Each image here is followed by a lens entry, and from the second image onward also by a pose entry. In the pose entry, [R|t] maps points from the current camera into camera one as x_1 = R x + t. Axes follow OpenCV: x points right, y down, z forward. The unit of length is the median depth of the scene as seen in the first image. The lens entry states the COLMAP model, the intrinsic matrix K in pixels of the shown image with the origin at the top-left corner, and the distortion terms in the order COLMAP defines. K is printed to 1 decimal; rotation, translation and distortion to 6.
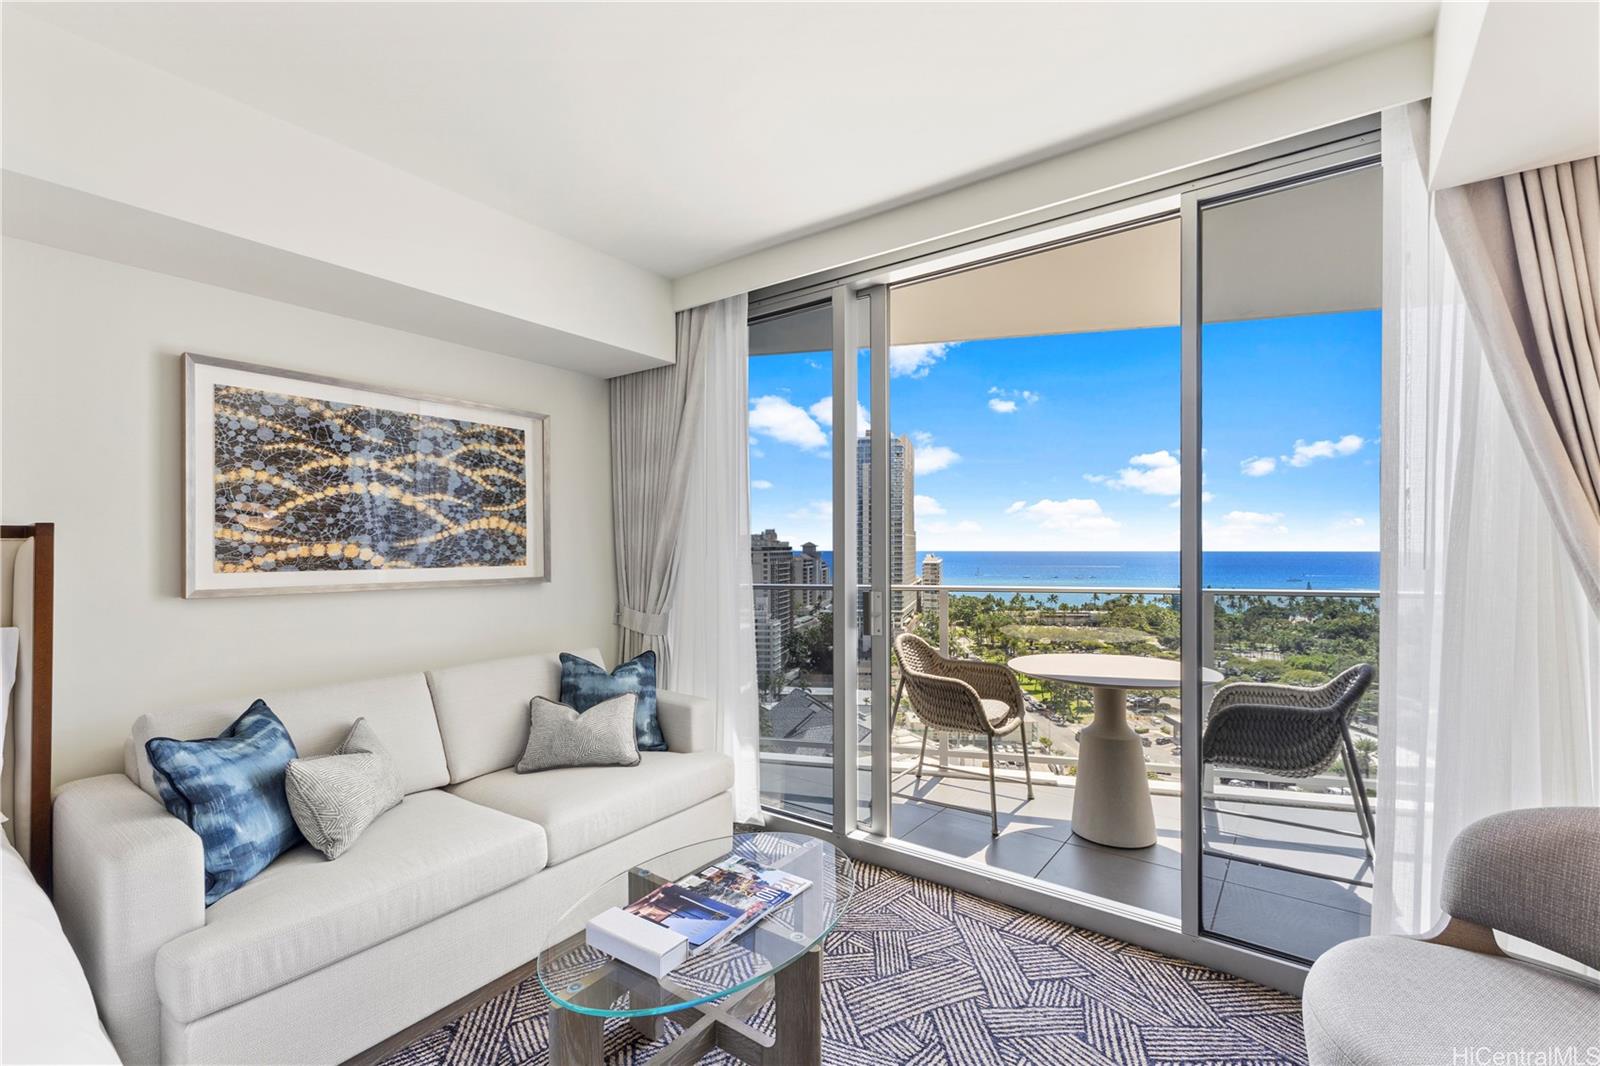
lens RADIAL K [[691.0, 0, 810.9], [0, 691.0, 546.0], [0, 0, 1]] dist [0.013684, 0.000165]
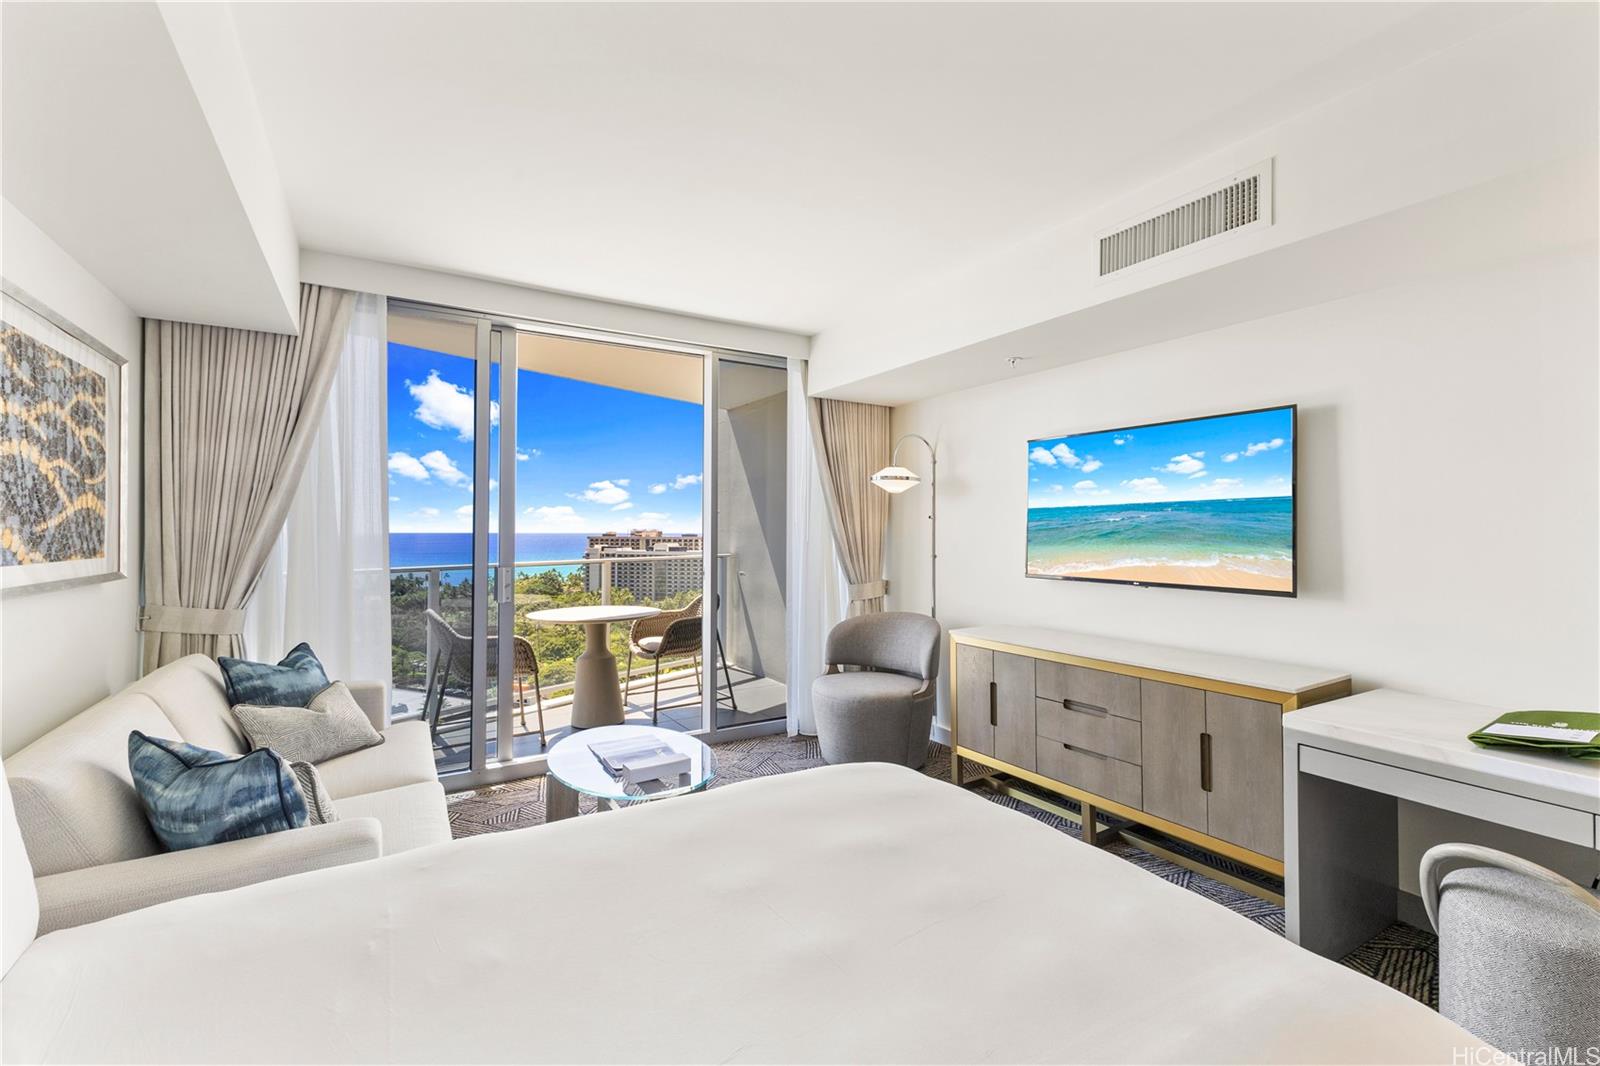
lens RADIAL K [[682.6, 0, 803.9], [0, 682.6, 529.5], [0, 0, 1]] dist [0.000243, 0.000245]
pose [[0.386739, 0.007254, 0.922161, -0.972722], [-0.004498, 0.999972, -0.005980, -0.001248], [-0.922178, -0.001835, 0.386761, 0.013452]]
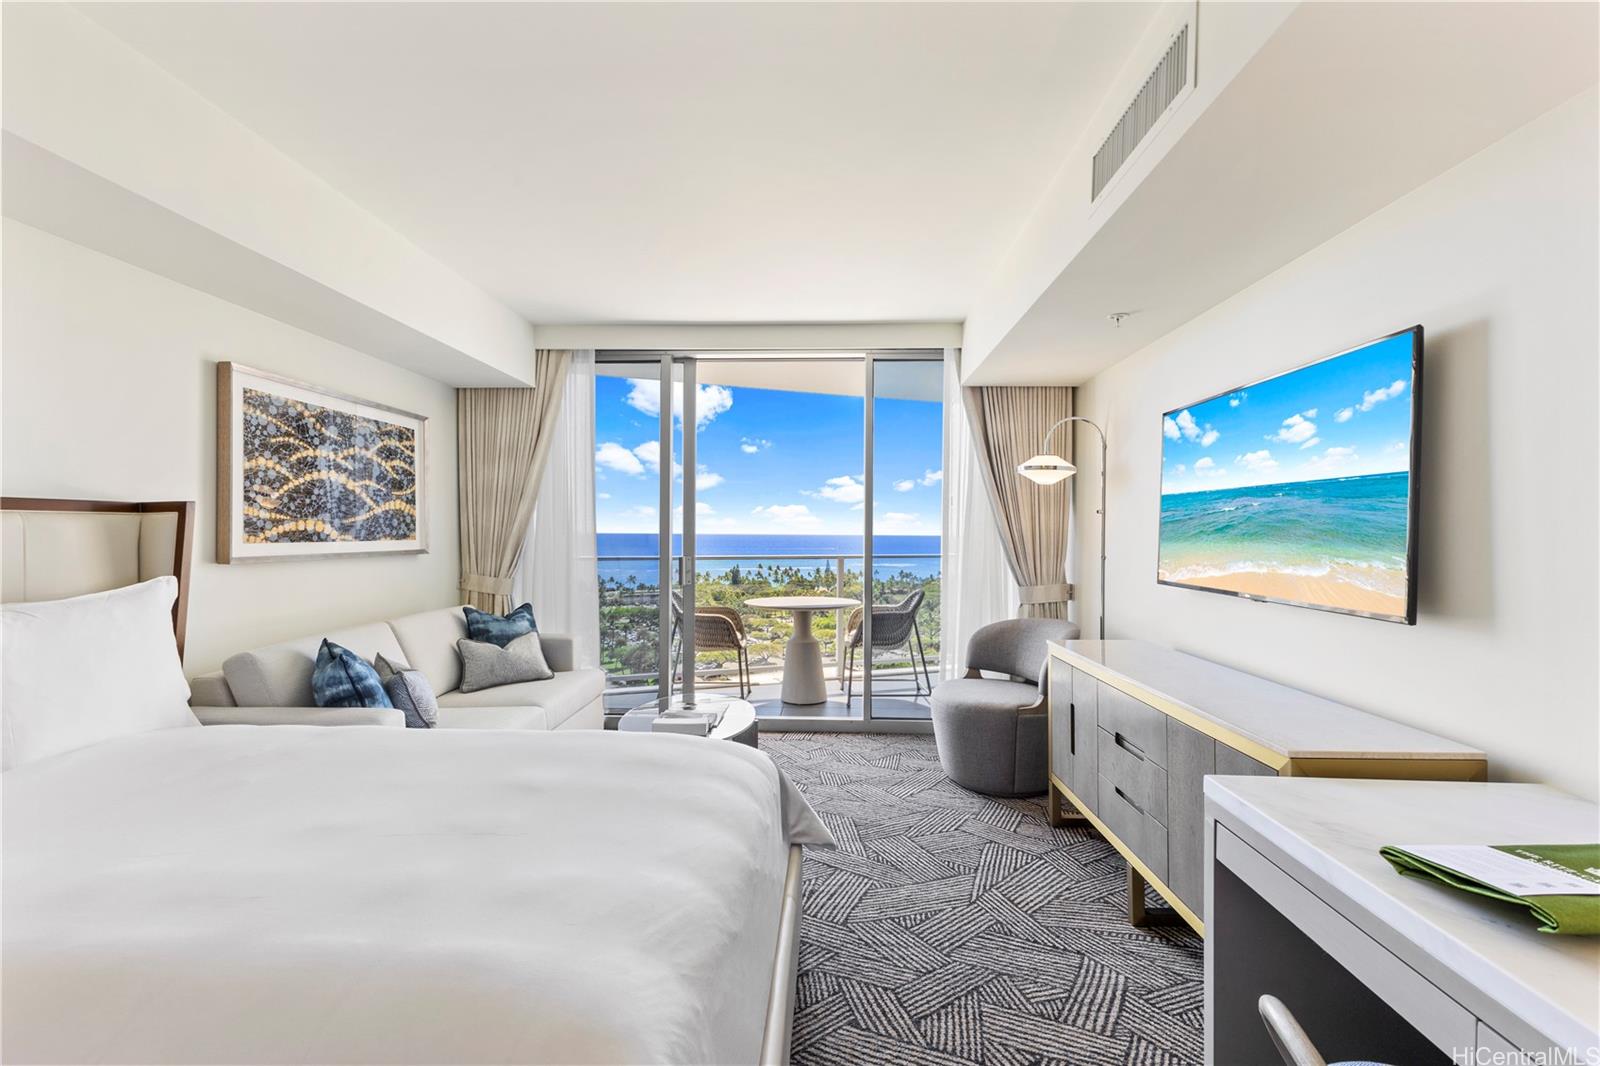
lens RADIAL K [[678.3, 0, 806.5], [0, 678.3, 537.1], [0, 0, 1]] dist [0.000708, 0.000081]
pose [[0.828780, 0.004673, 0.559555, -0.614440], [-0.011120, 0.999905, 0.008120, 0.006907], [-0.559464, -0.012952, 0.828754, -0.463351]]
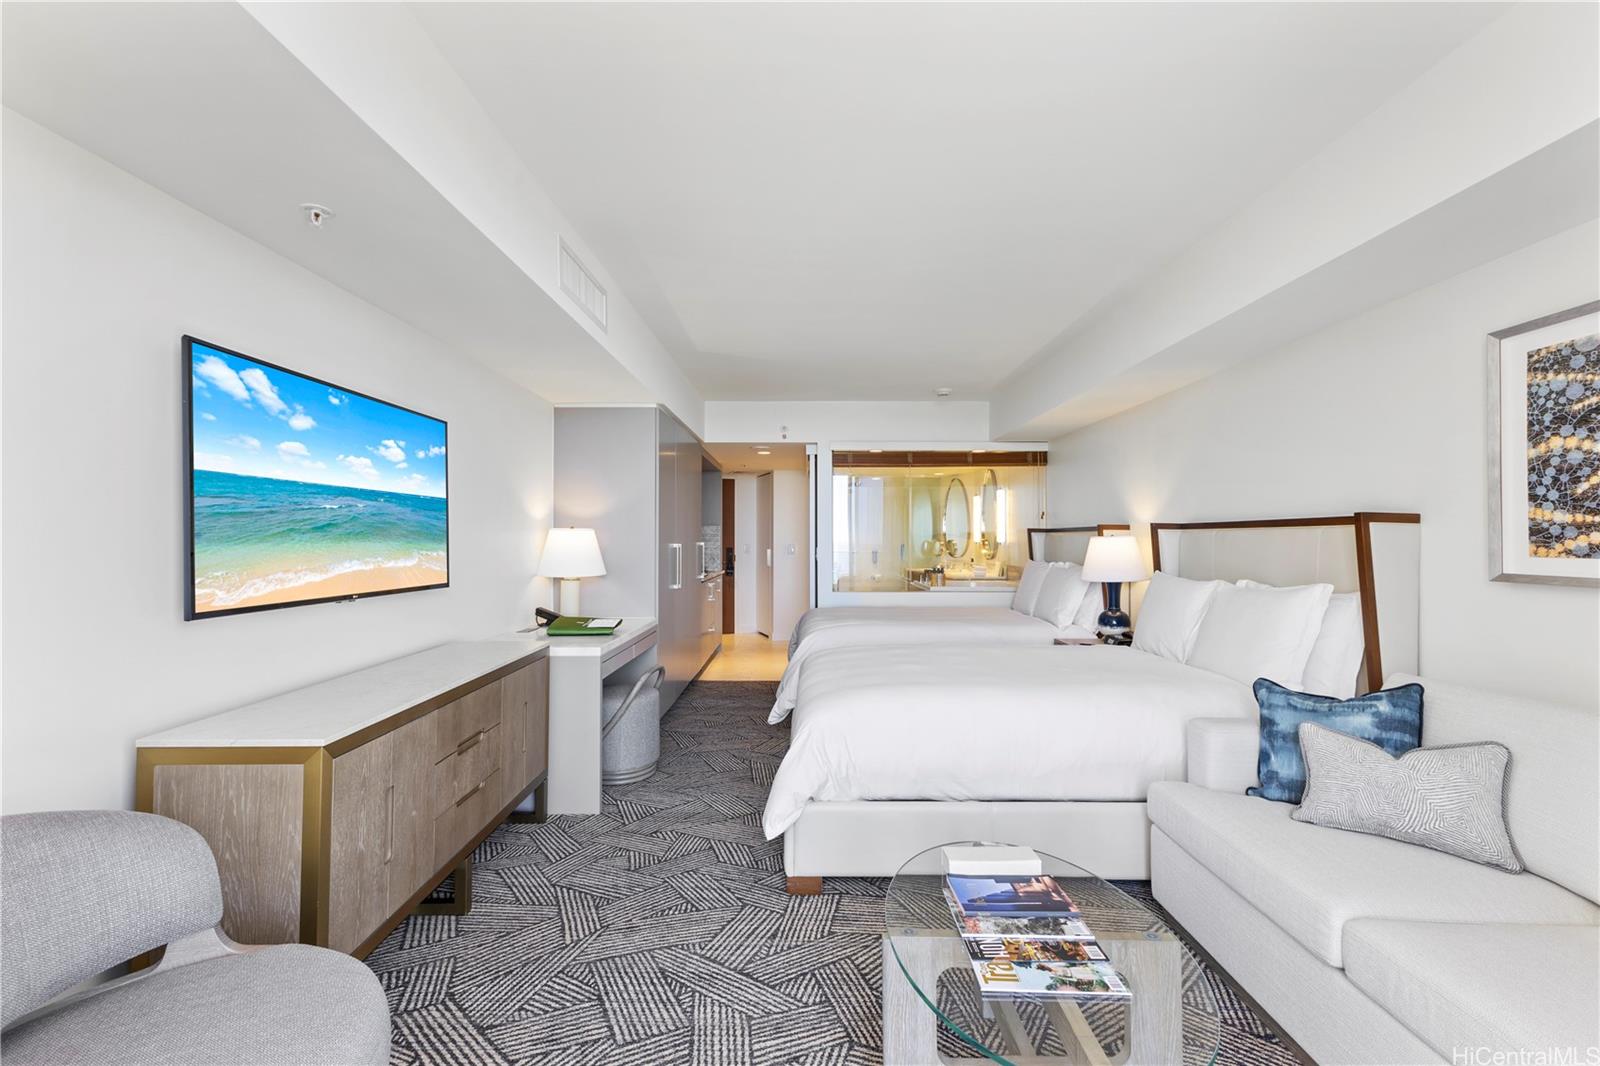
lens RADIAL K [[682.6, 0, 803.9], [0, 682.6, 529.5], [0, 0, 1]] dist [0.000243, 0.000245]
pose [[-0.807324, -0.011019, -0.590006, 0.394927], [0.001209, 0.999793, -0.020326, 0.017336], [0.590108, -0.017123, -0.807143, 1.017800]]
